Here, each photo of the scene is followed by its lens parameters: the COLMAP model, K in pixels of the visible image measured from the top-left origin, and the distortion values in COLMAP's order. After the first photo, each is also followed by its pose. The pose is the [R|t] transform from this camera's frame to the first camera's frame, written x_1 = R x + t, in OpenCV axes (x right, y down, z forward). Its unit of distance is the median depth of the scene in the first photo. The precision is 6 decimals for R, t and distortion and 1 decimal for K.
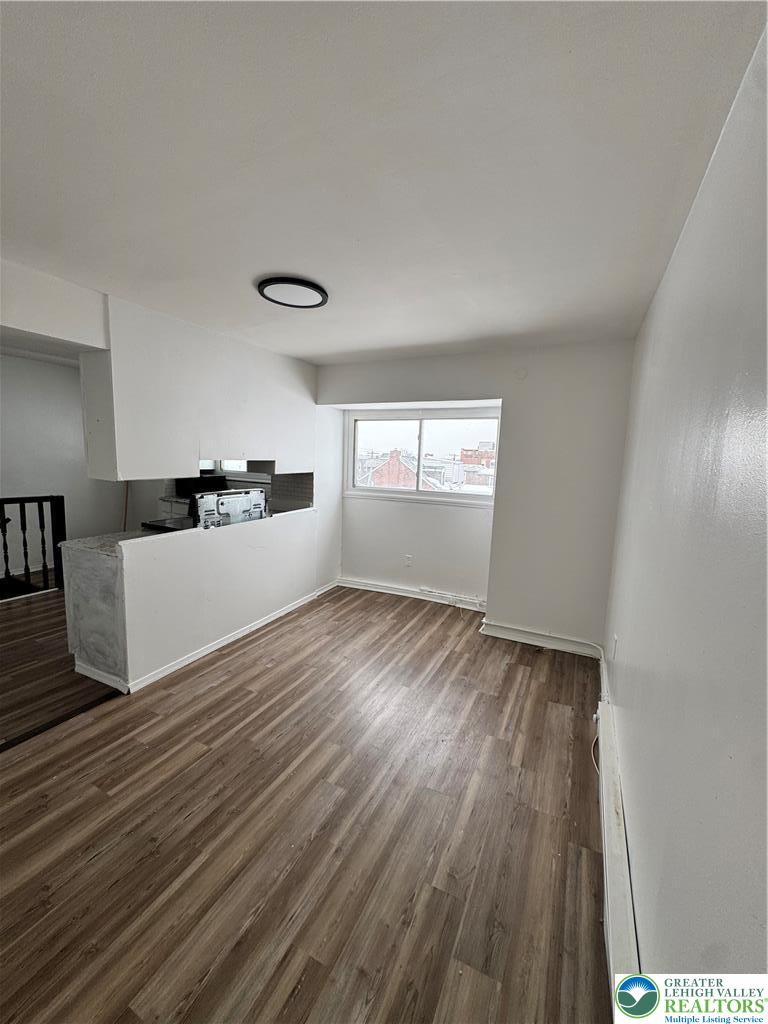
lens RADIAL K [[406.3, 0, 384.8], [0, 406.3, 518.5], [0, 0, 1]] dist [-0.001736, 0.000638]
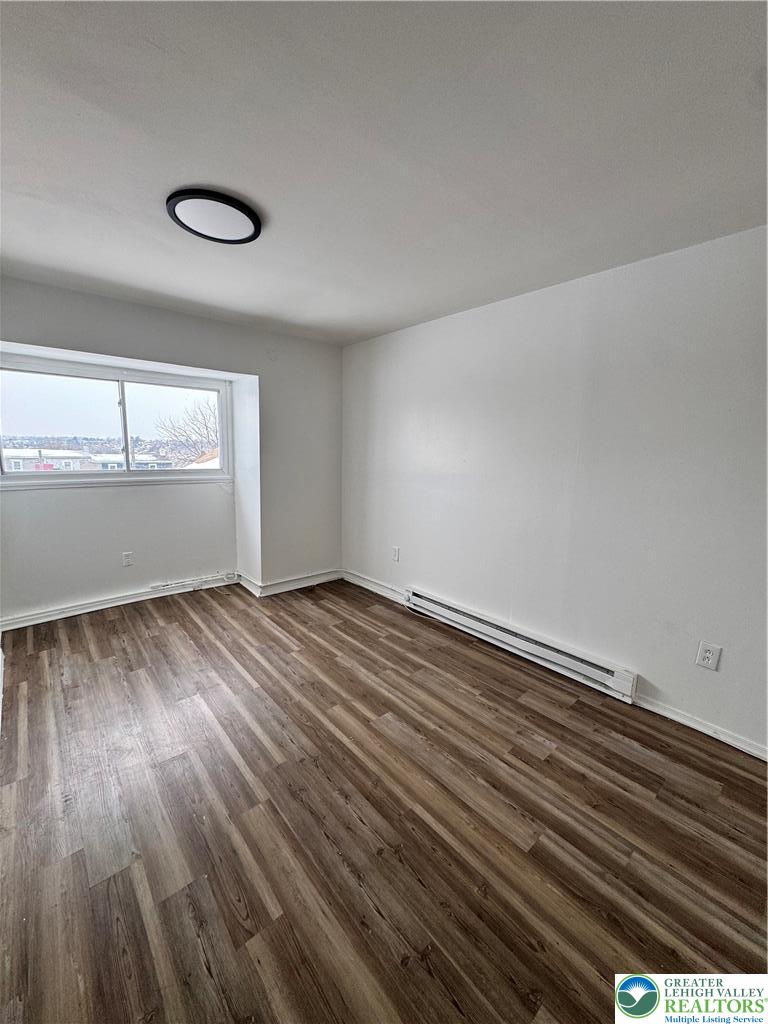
lens RADIAL K [[406.3, 0, 383.8], [0, 406.3, 517.6], [0, 0, 1]] dist [-0.001736, 0.000638]
pose [[0.385886, -0.179439, 0.904928, -0.641086], [0.121368, 0.982251, 0.143016, -0.041756], [-0.914528, 0.054641, 0.400815, 0.295493]]
